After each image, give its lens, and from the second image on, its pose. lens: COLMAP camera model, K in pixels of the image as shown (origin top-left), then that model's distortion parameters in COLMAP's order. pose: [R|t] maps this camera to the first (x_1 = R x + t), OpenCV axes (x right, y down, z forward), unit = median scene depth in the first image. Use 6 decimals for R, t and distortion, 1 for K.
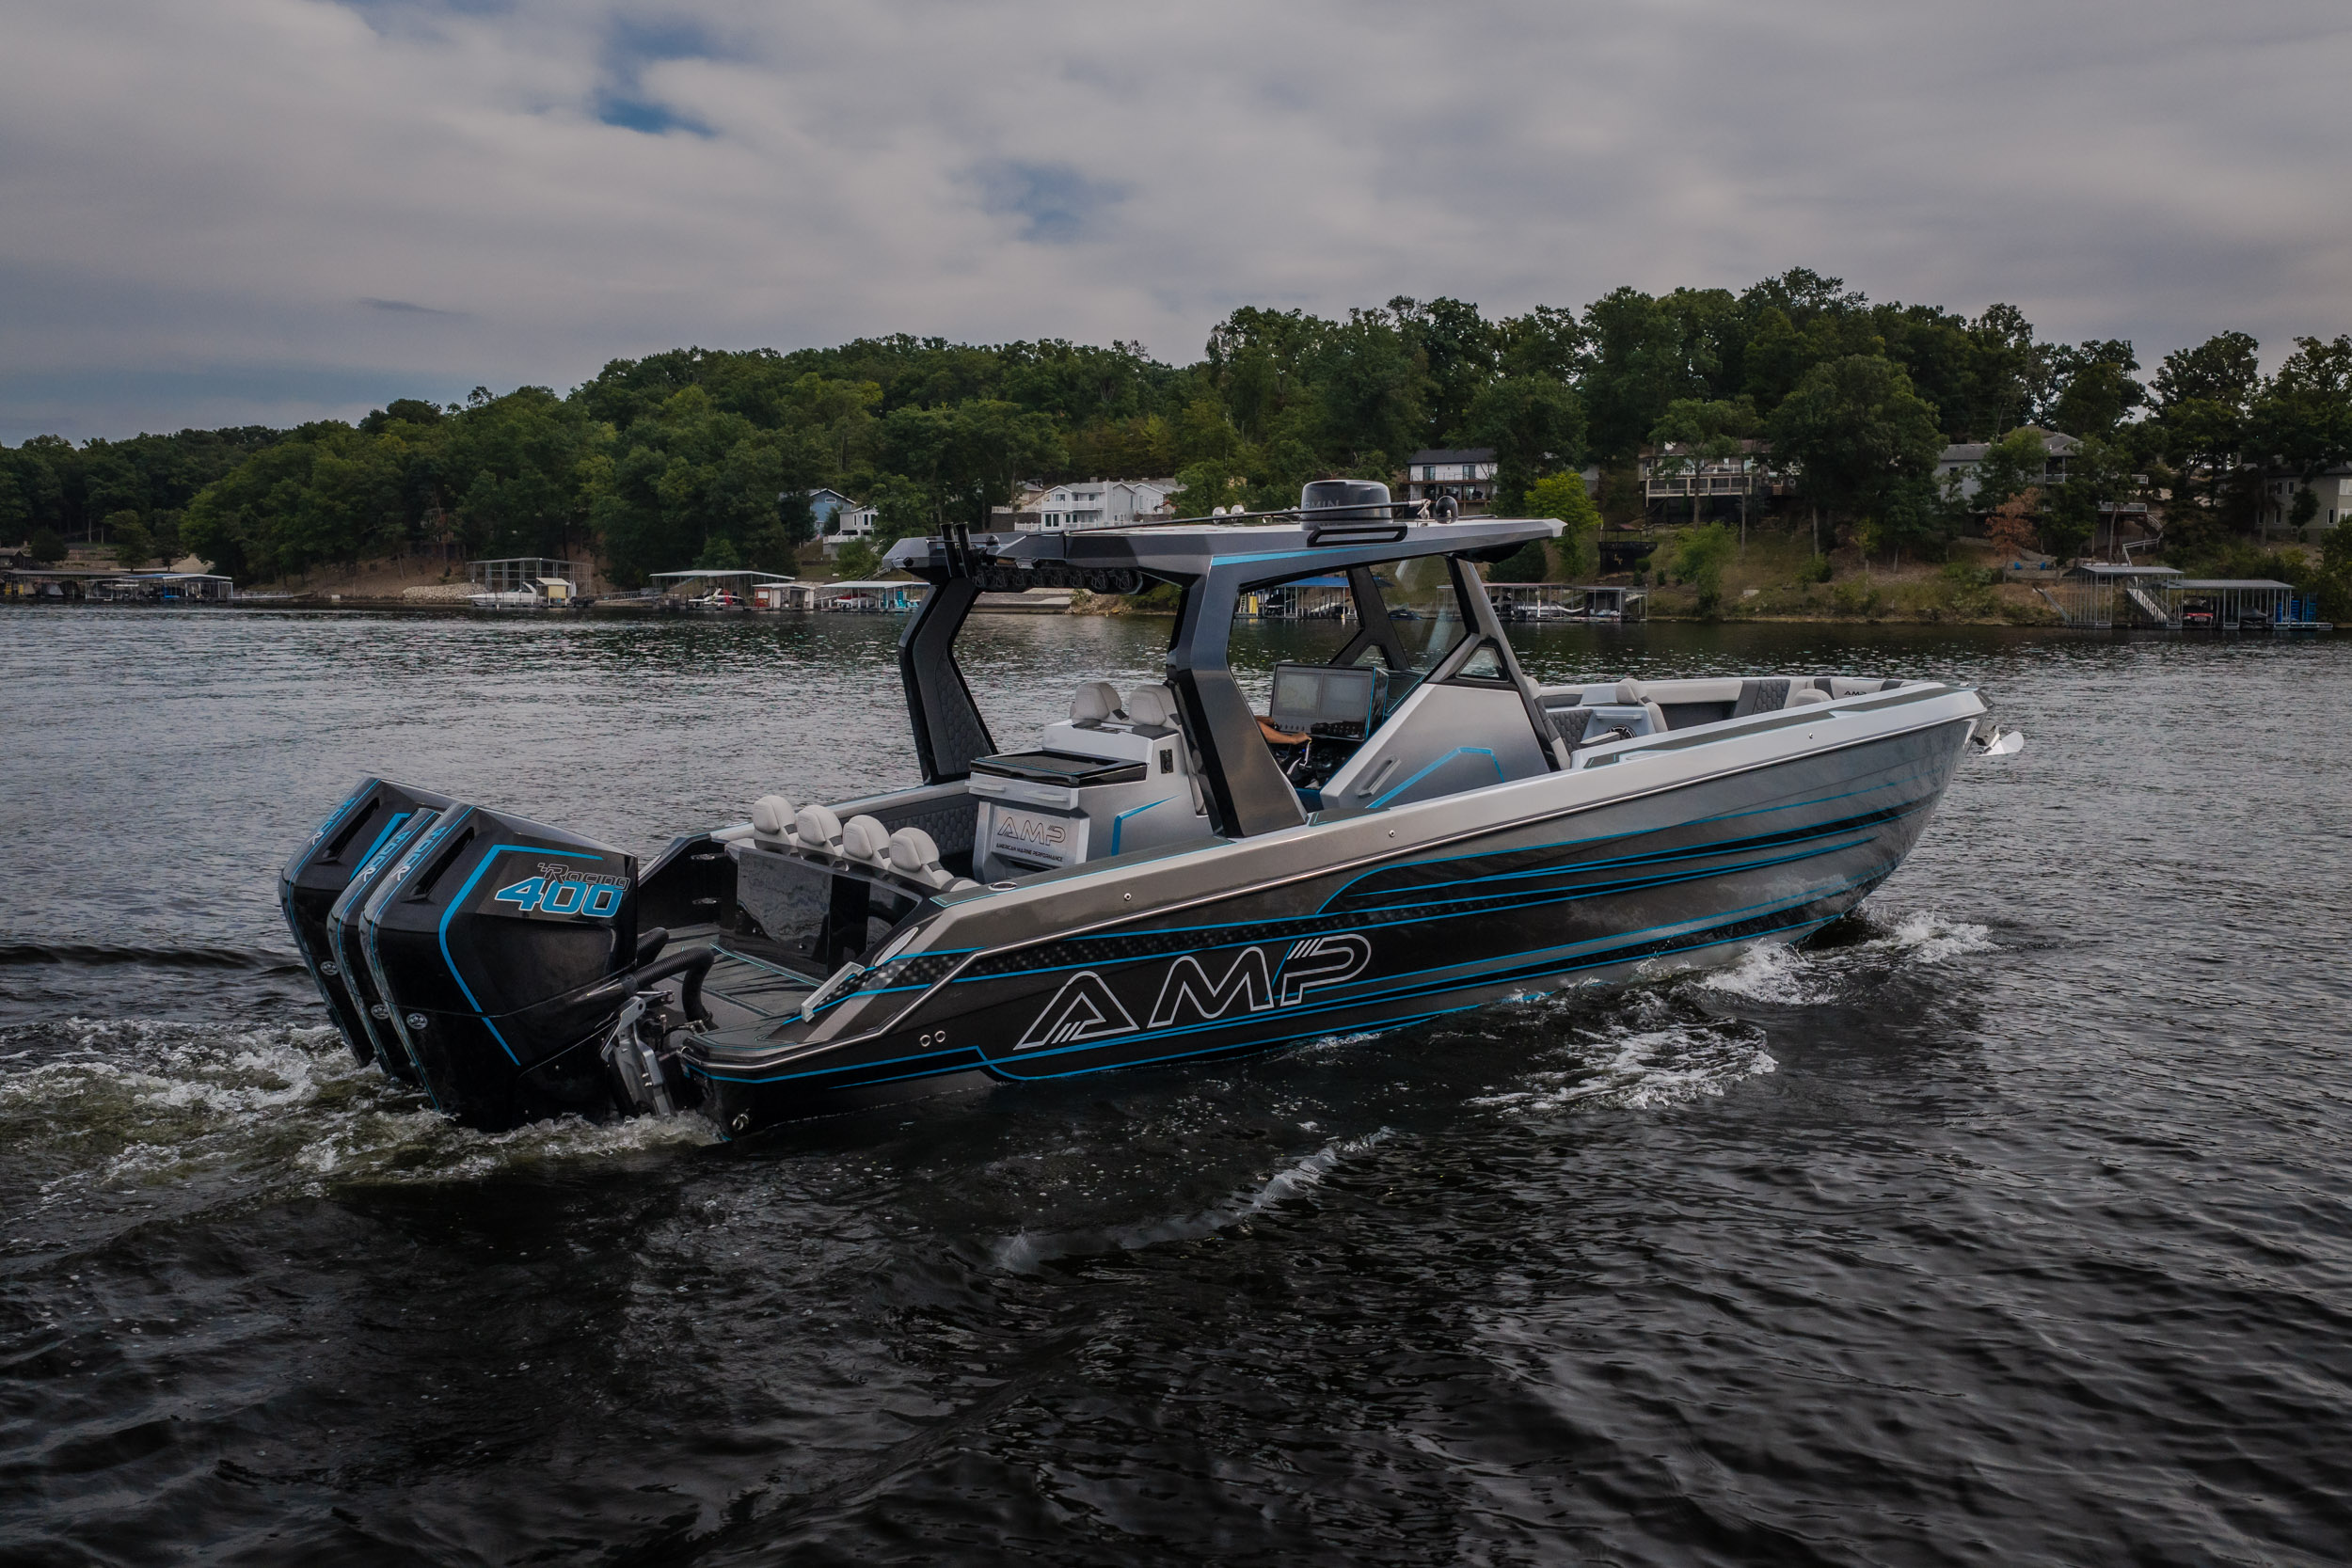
lens RADIAL K [[1949.2, 0, 1176.0], [0, 1949.2, 784.0], [0, 0, 1]] dist [0.003269, 0.000290]
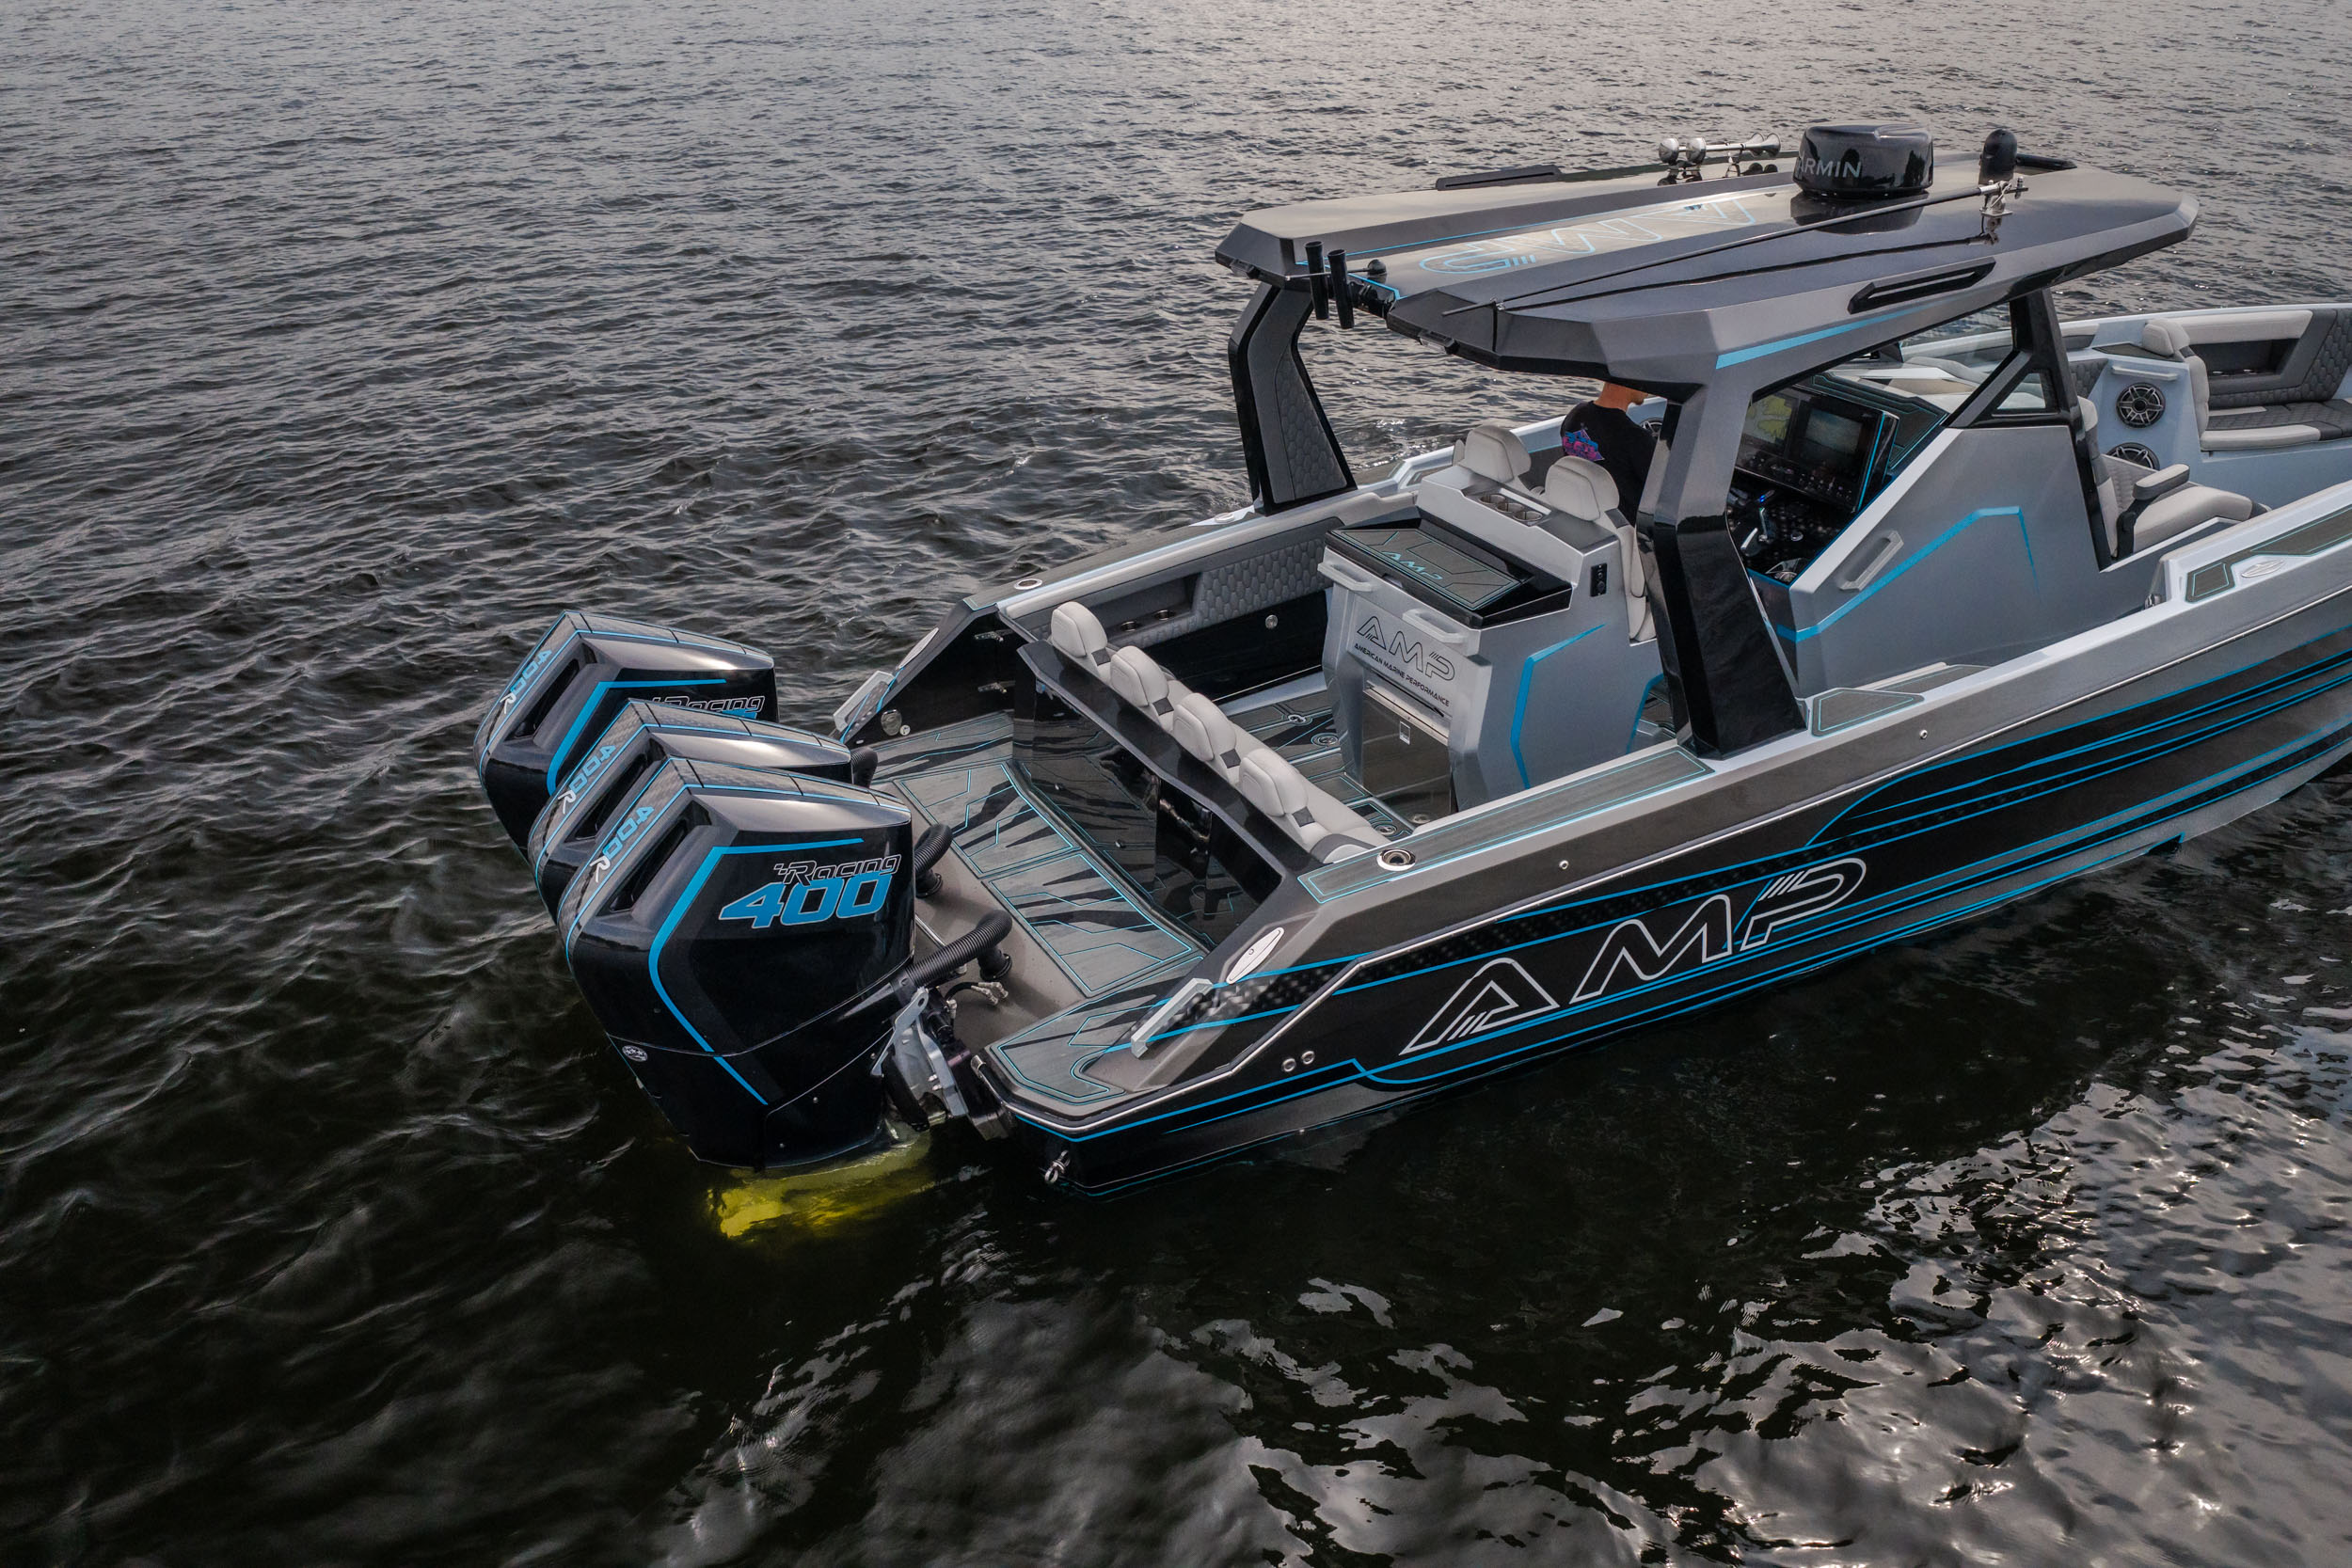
lens RADIAL K [[1798.5, 0, 1179.6], [0, 1798.5, 903.1], [0, 0, 1]] dist [-0.000052, -0.001457]
pose [[0.991048, 0.051166, -0.123310, -0.080882], [0.000450, 0.922357, 0.386338, -0.182406], [0.133504, -0.382935, 0.914078, 0.348170]]
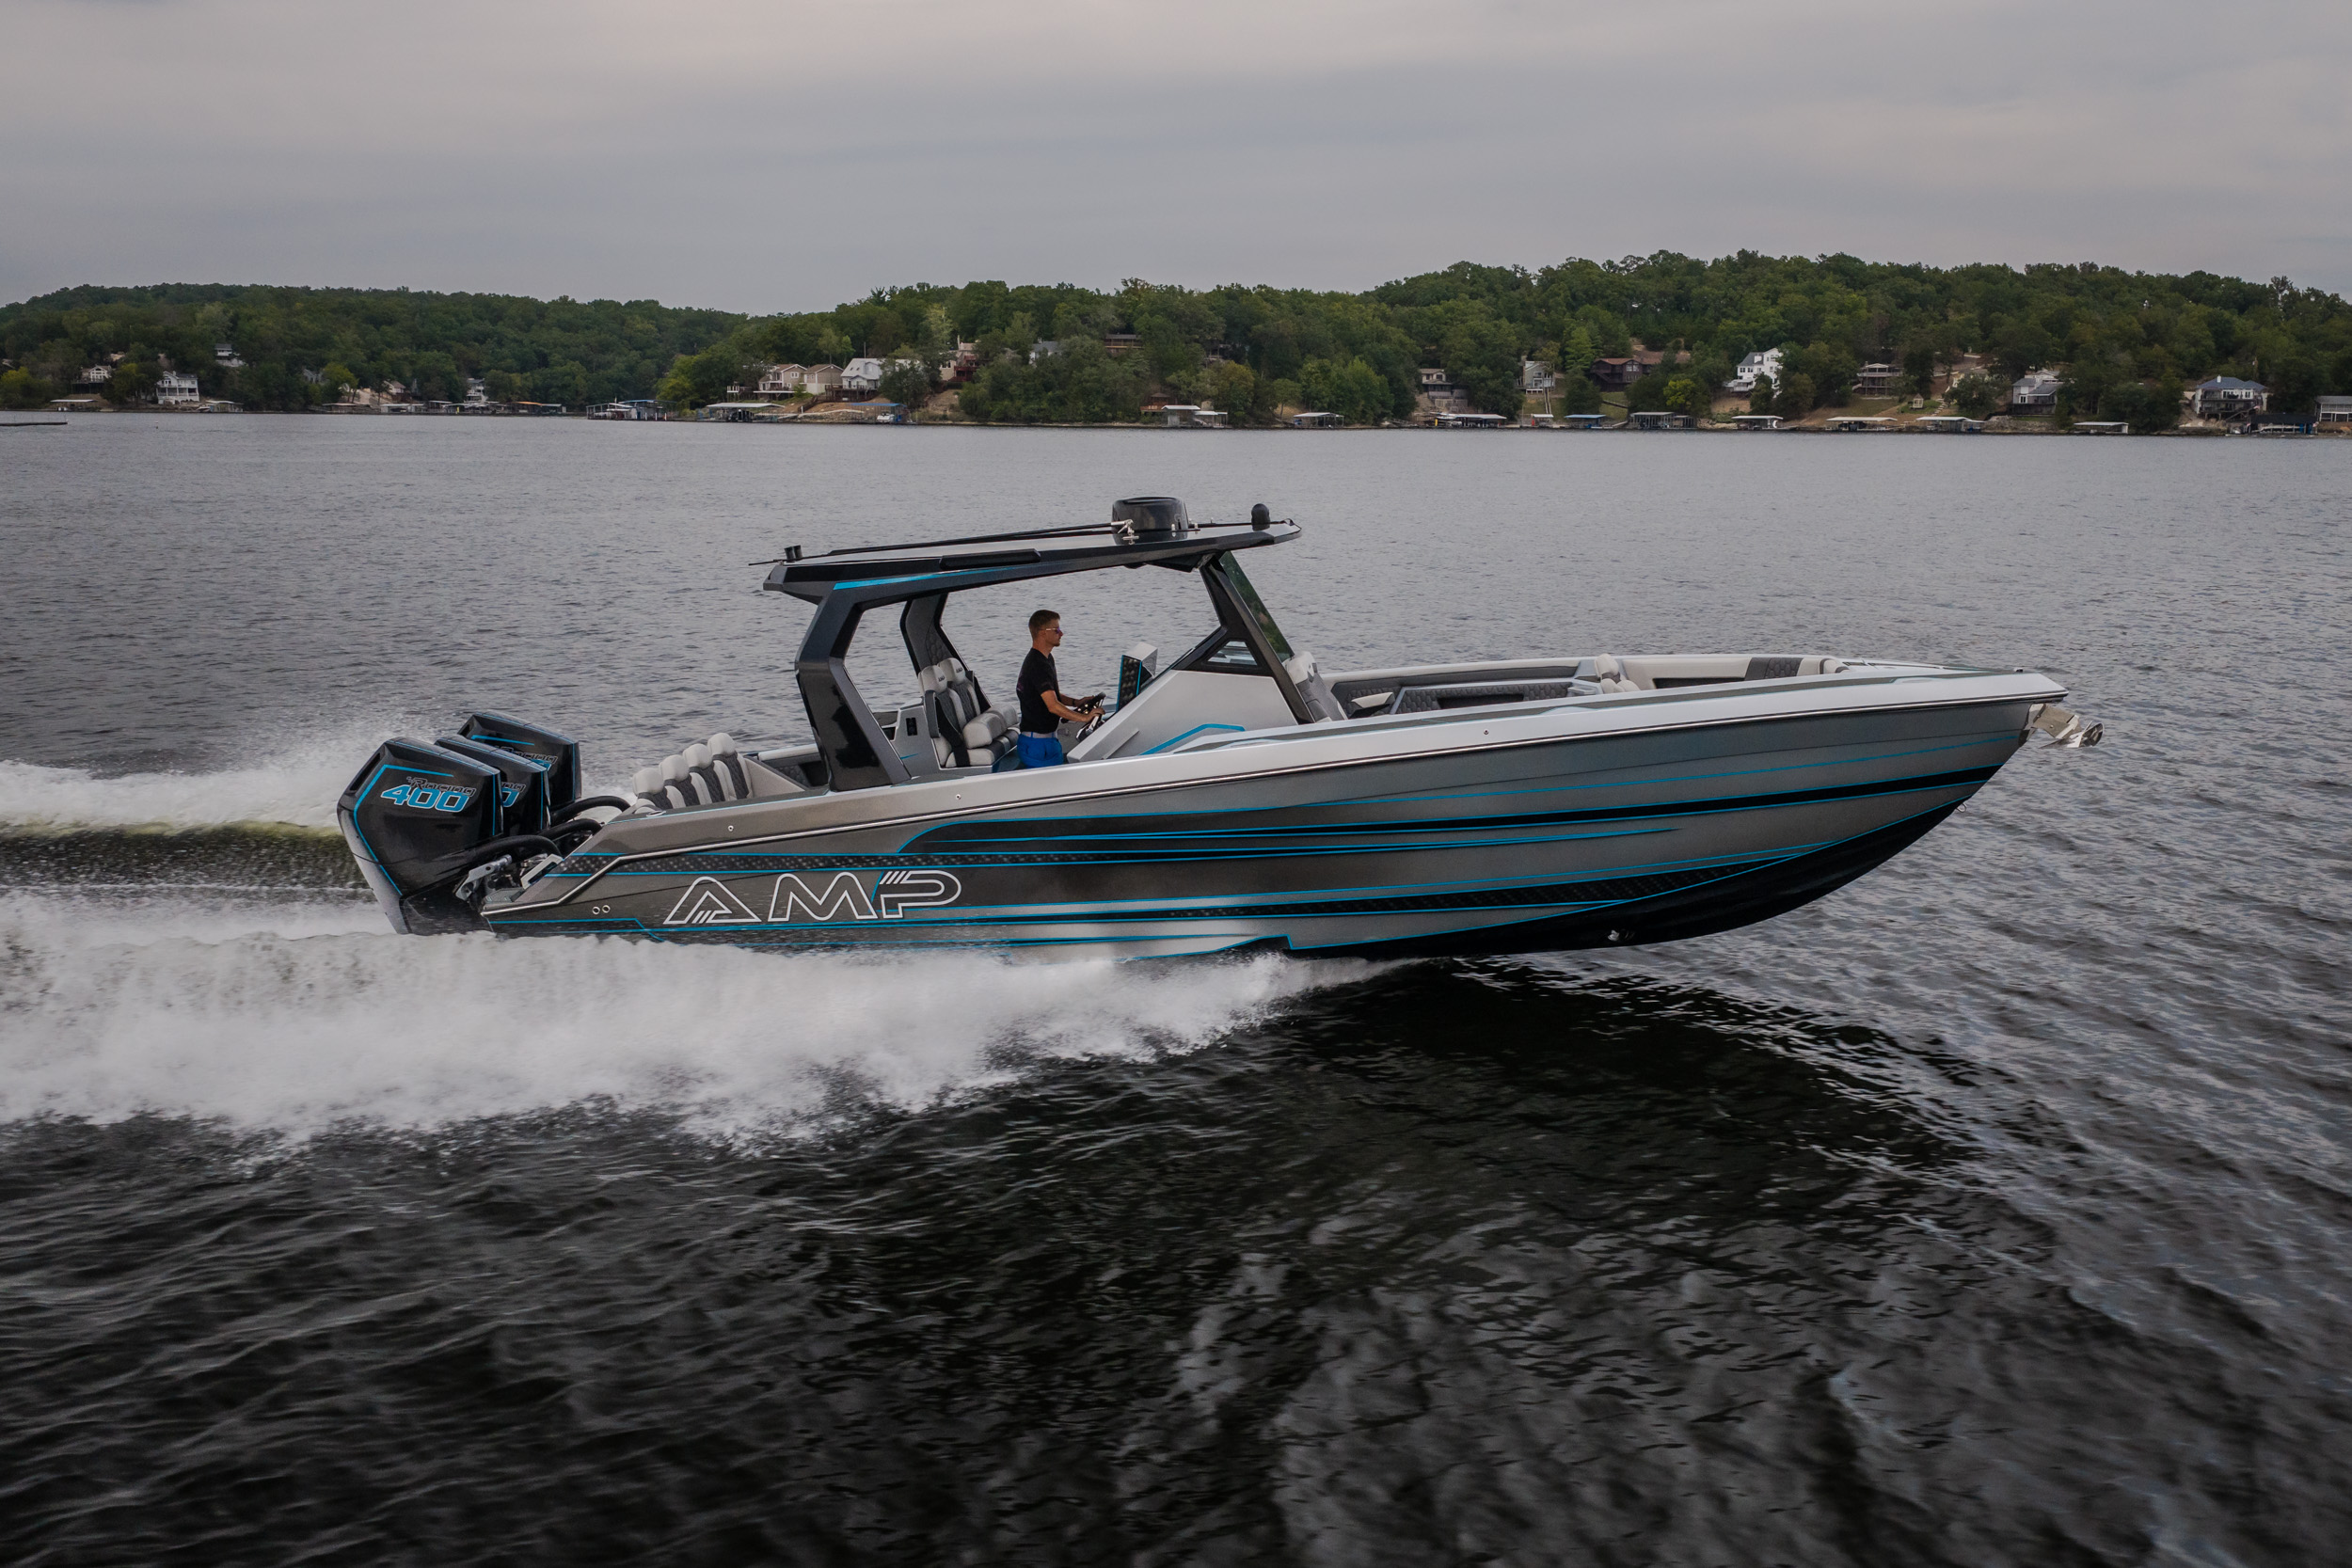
lens RADIAL K [[1949.2, 0, 1176.0], [0, 1949.2, 784.0], [0, 0, 1]] dist [0.003269, 0.000290]
pose [[0.796873, 0.079932, -0.598835, 1.050168], [-0.032687, 0.995461, 0.089377, -0.108668], [0.603261, -0.051648, 0.795869, 0.060842]]
